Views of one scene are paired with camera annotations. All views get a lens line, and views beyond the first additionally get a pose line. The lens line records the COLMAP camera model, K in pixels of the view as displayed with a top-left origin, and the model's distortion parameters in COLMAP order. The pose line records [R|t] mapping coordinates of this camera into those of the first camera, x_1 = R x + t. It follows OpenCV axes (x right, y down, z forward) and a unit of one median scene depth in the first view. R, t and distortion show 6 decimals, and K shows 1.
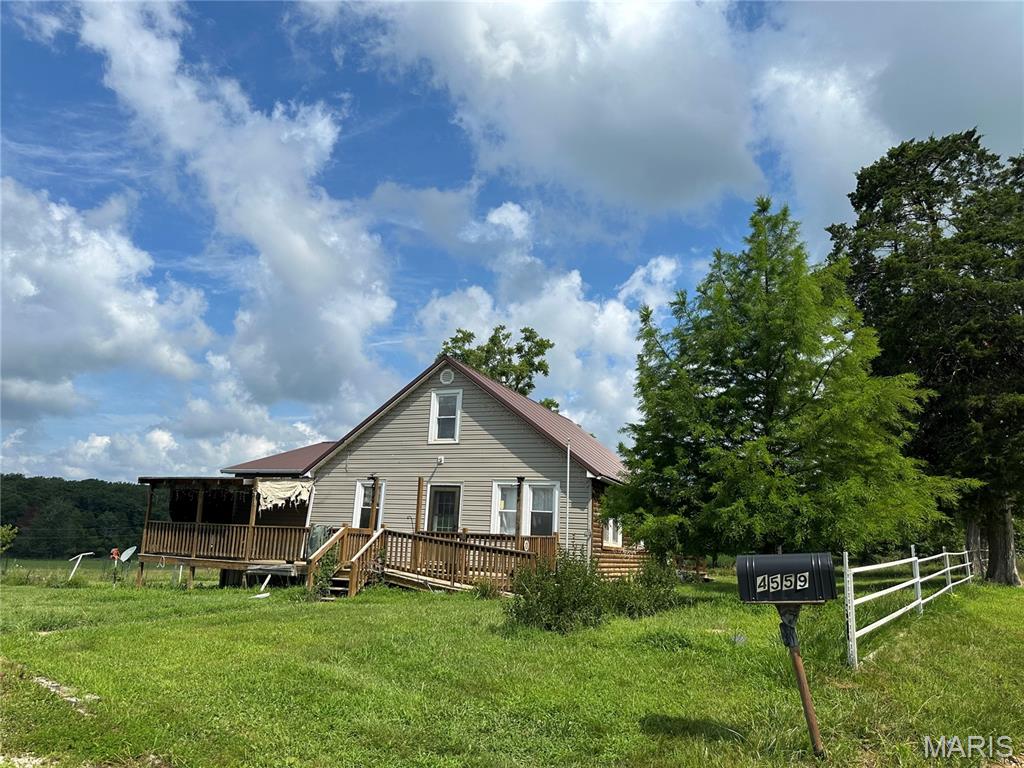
lens RADIAL K [[707.3, 0, 512.0], [0, 707.3, 384.0], [0, 0, 1]] dist [0.081306, -0.000886]
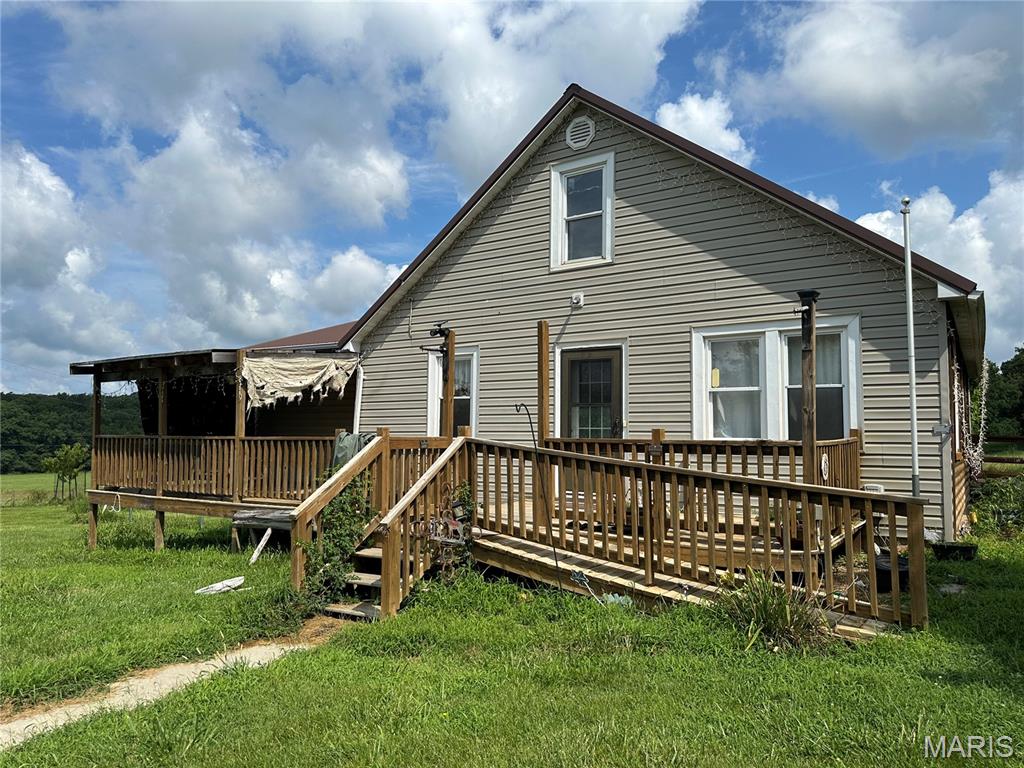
lens RADIAL K [[707.3, 0, 512.0], [0, 707.3, 384.0], [0, 0, 1]] dist [0.081306, -0.000886]
pose [[0.985209, -0.050573, -0.163726, -0.068804], [0.072843, 0.988434, 0.133010, 0.098842], [0.155105, -0.142969, 0.977498, 0.499895]]
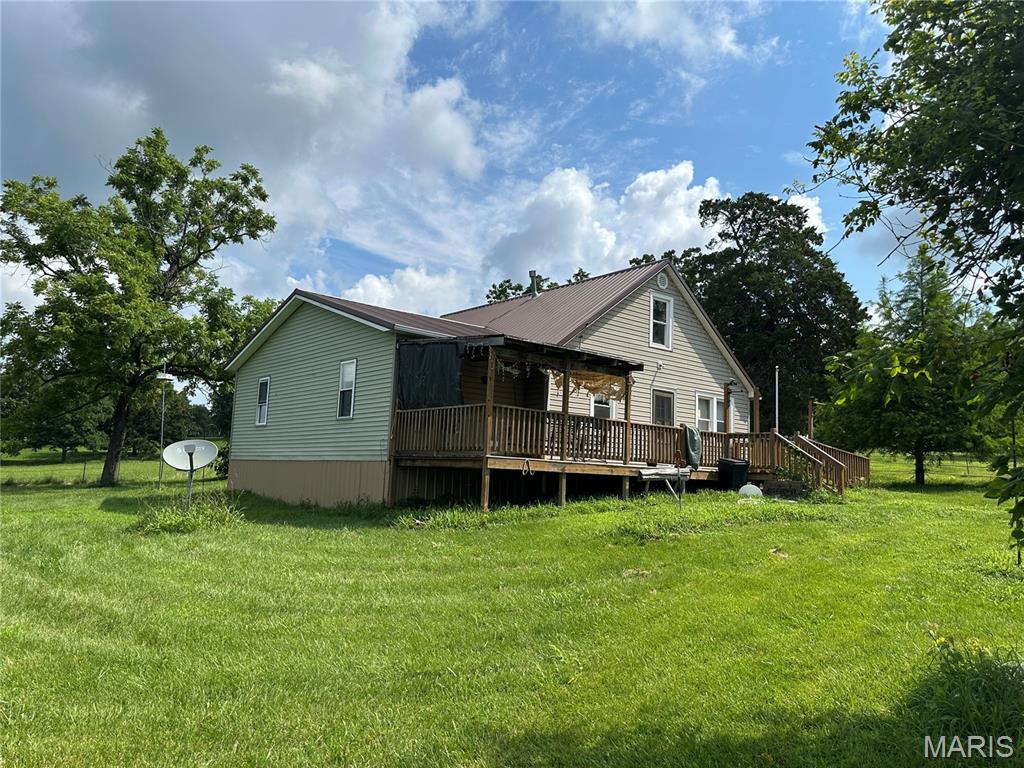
lens RADIAL K [[707.3, 0, 512.0], [0, 707.3, 384.0], [0, 0, 1]] dist [0.081306, -0.000886]
pose [[0.415893, 0.096290, 0.904302, -1.103948], [-0.185854, 0.982391, -0.019129, 0.195638], [-0.890220, -0.160112, 0.426465, 0.782008]]
